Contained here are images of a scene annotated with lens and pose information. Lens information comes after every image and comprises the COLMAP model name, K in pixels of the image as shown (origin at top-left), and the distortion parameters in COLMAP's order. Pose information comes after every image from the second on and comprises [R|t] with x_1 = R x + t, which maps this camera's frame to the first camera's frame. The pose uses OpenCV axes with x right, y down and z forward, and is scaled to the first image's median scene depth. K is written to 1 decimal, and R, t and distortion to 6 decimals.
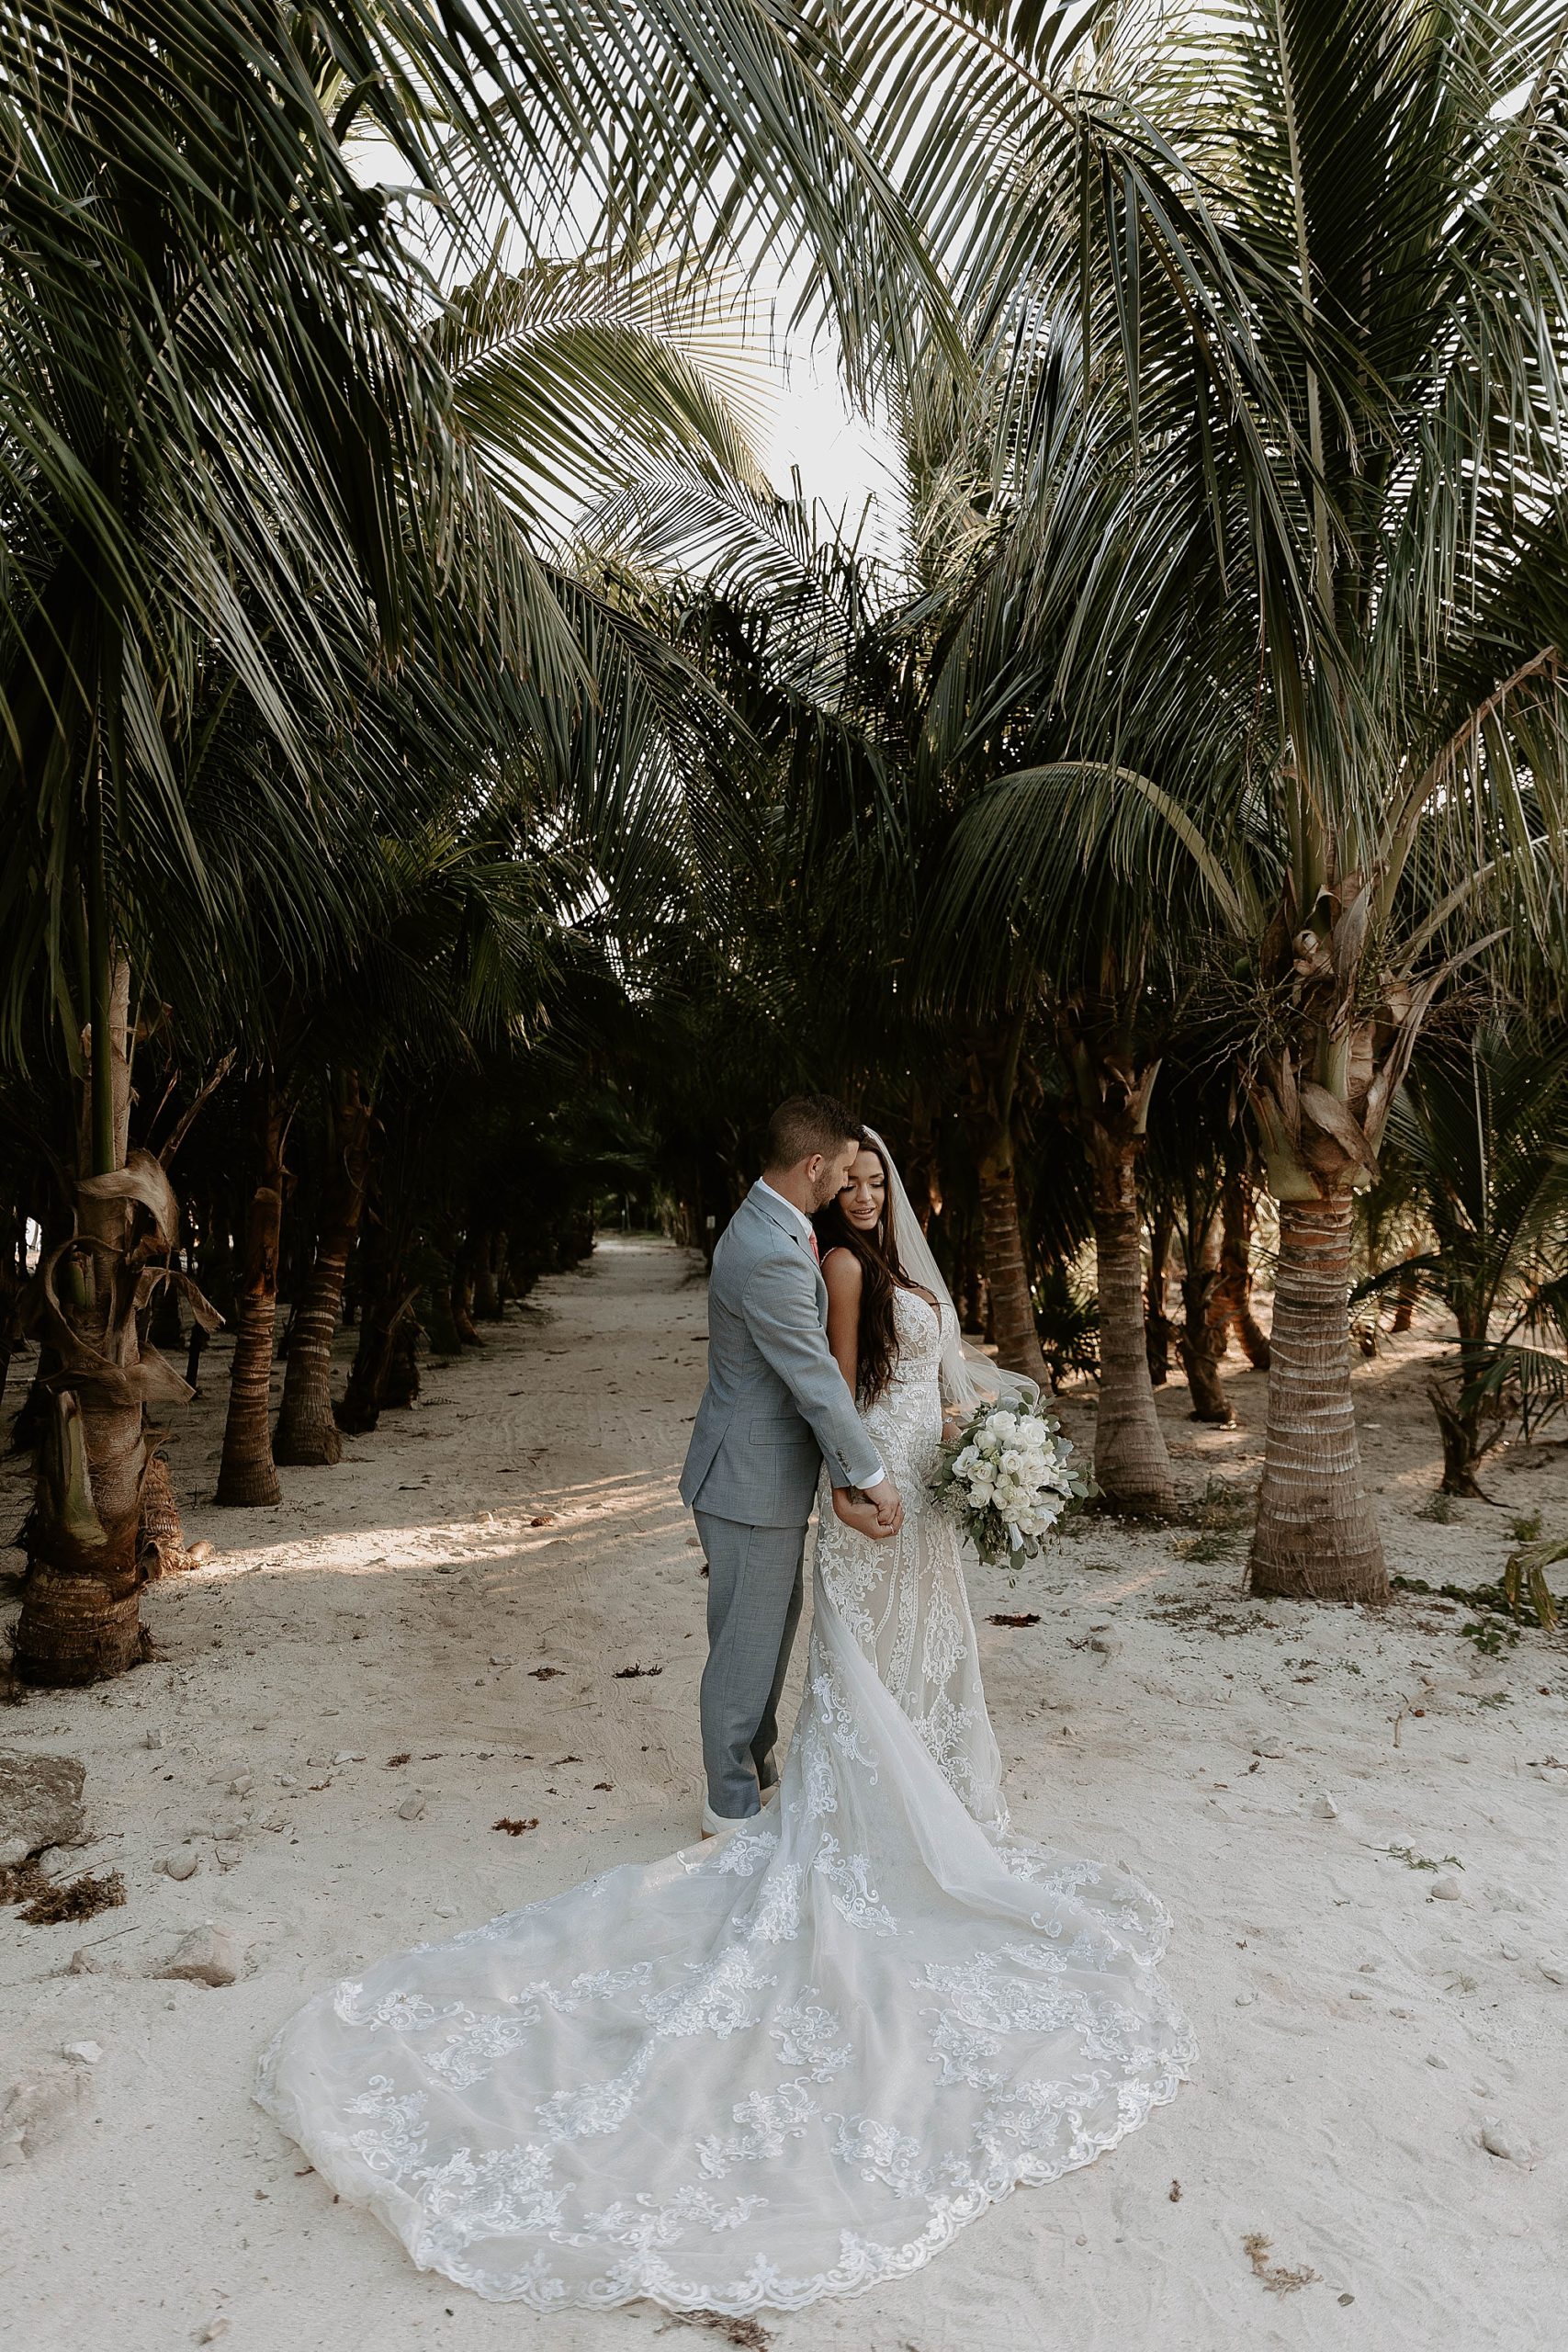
lens RADIAL K [[1527.5, 0, 766.0], [0, 1527.5, 1143.4], [0, 0, 1]] dist [0.009107, 0.000414]
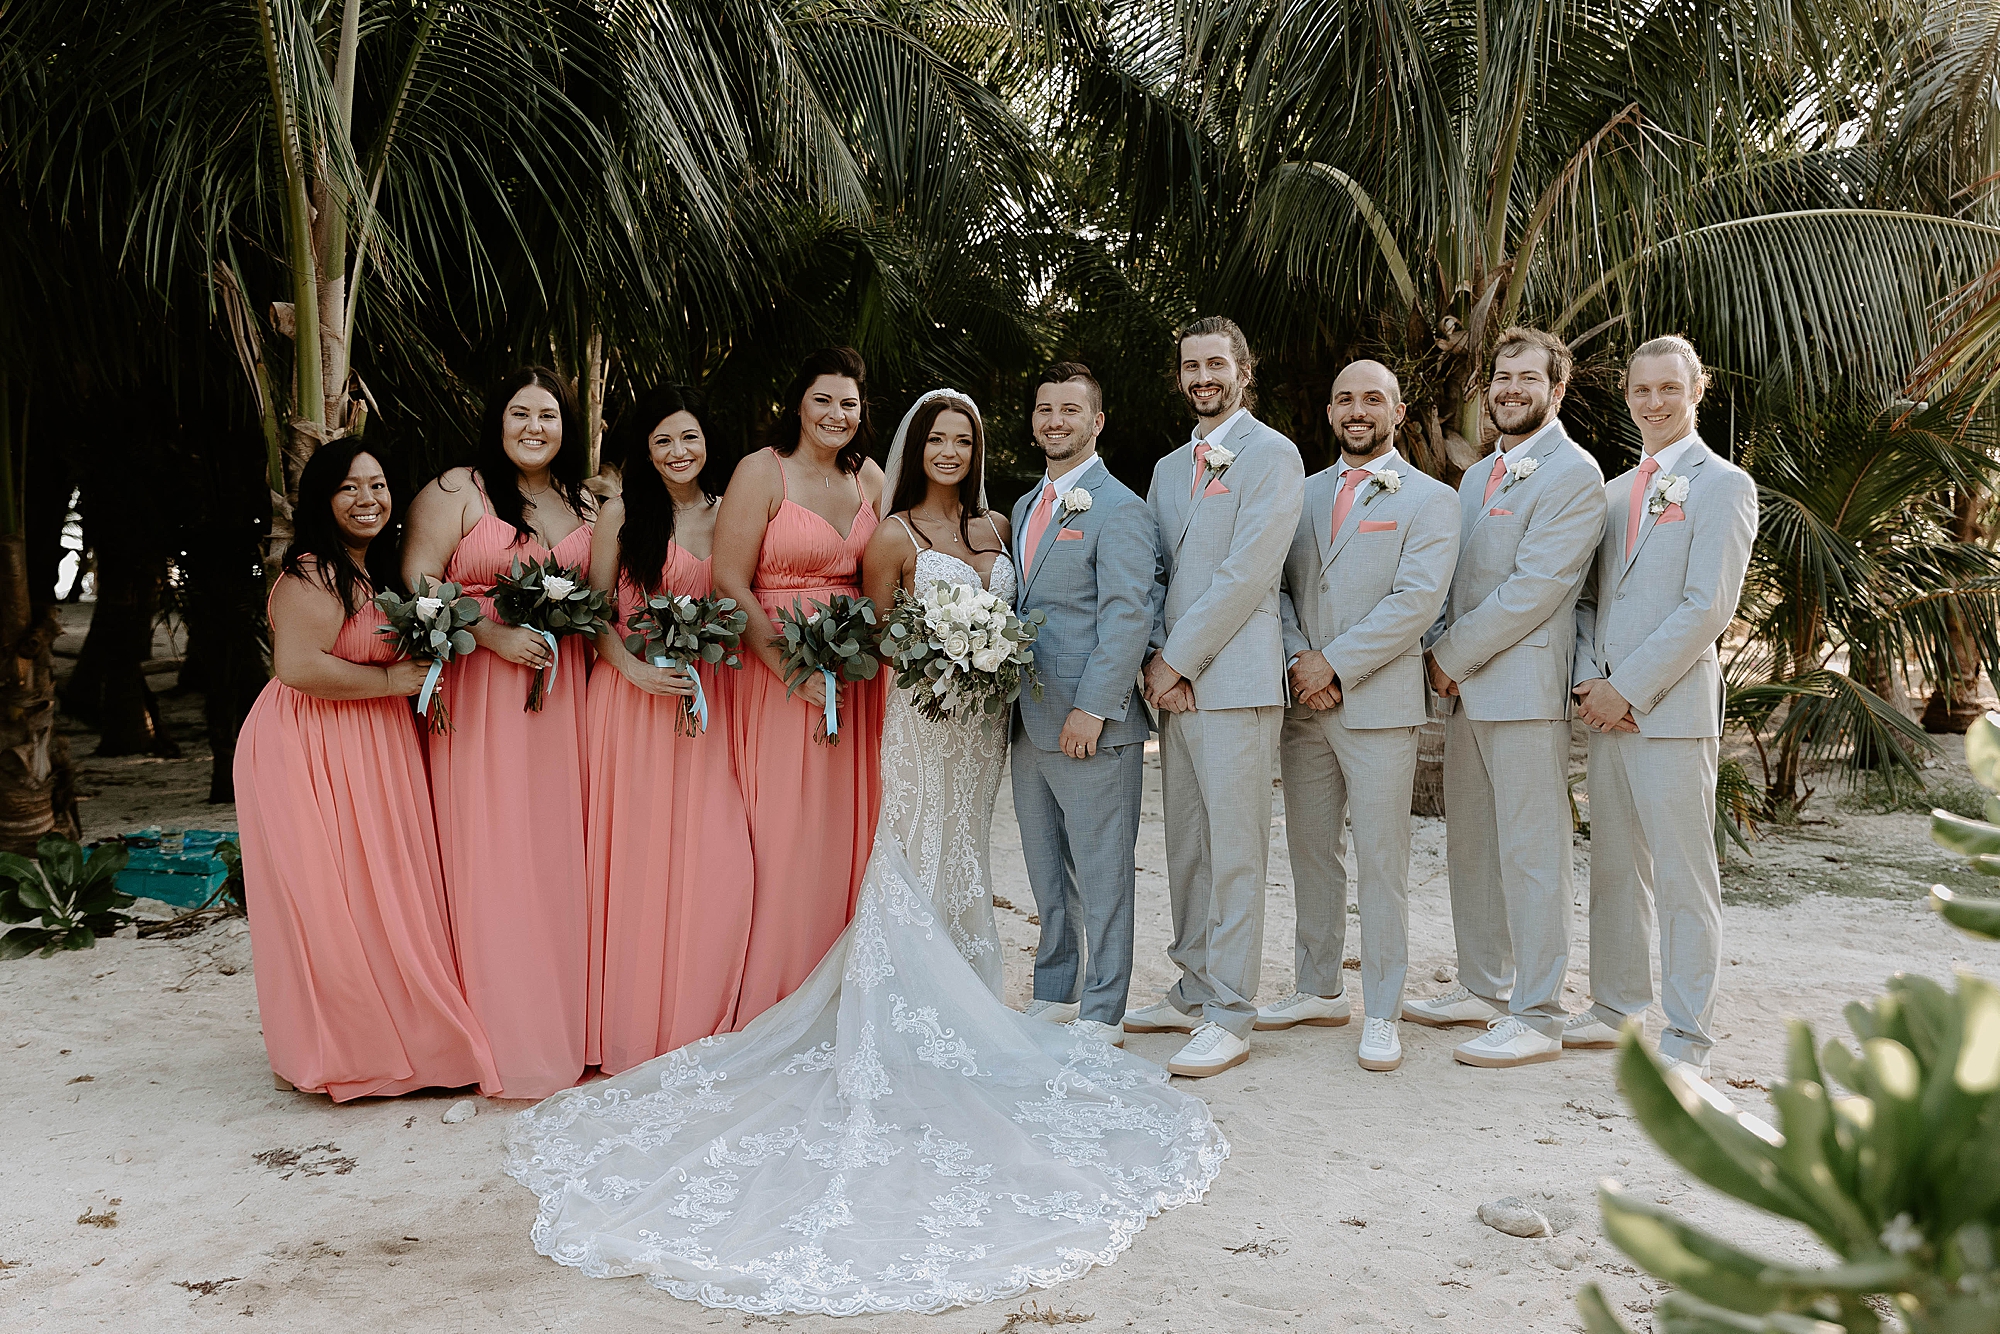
lens RADIAL K [[1796.9, 0, 1000.0], [0, 1796.9, 667.0], [0, 0, 1]] dist [-0.011743, -0.002060]
pose [[0.989258, 0.039075, -0.140860, 0.191238], [-0.022472, 0.992808, 0.117589, -0.010888], [0.144441, -0.113161, 0.983022, -0.591706]]
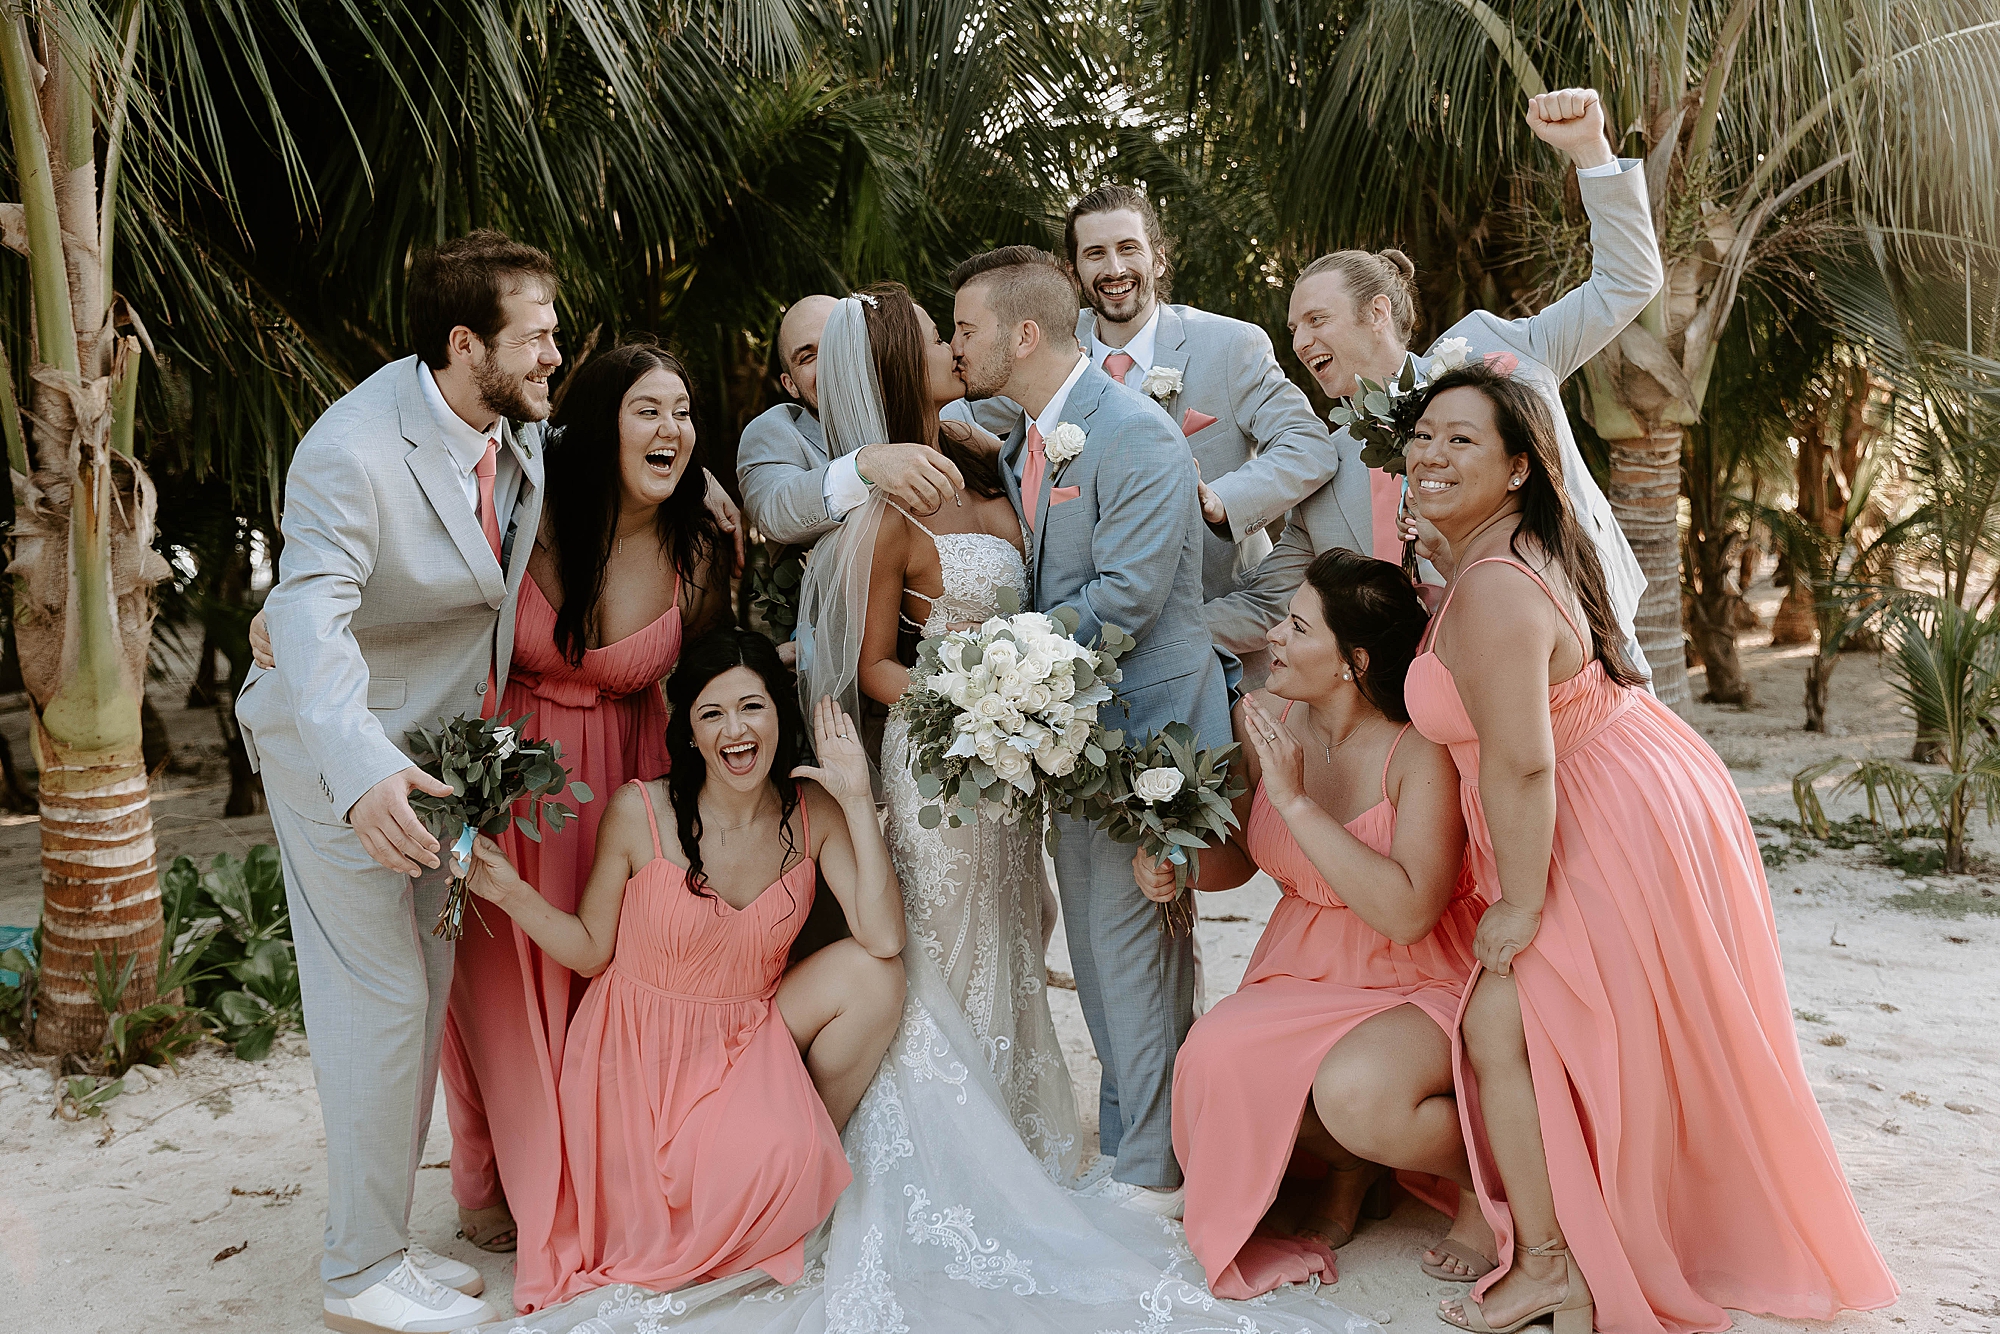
lens RADIAL K [[2042.4, 0, 1000.0], [0, 2042.4, 667.0], [0, 0, 1]] dist [0.002973, 0.011931]
pose [[0.986171, -0.005726, -0.165632, 0.166411], [0.027484, 0.991215, 0.129370, 0.001175], [0.163436, -0.132133, 0.977665, -0.400153]]
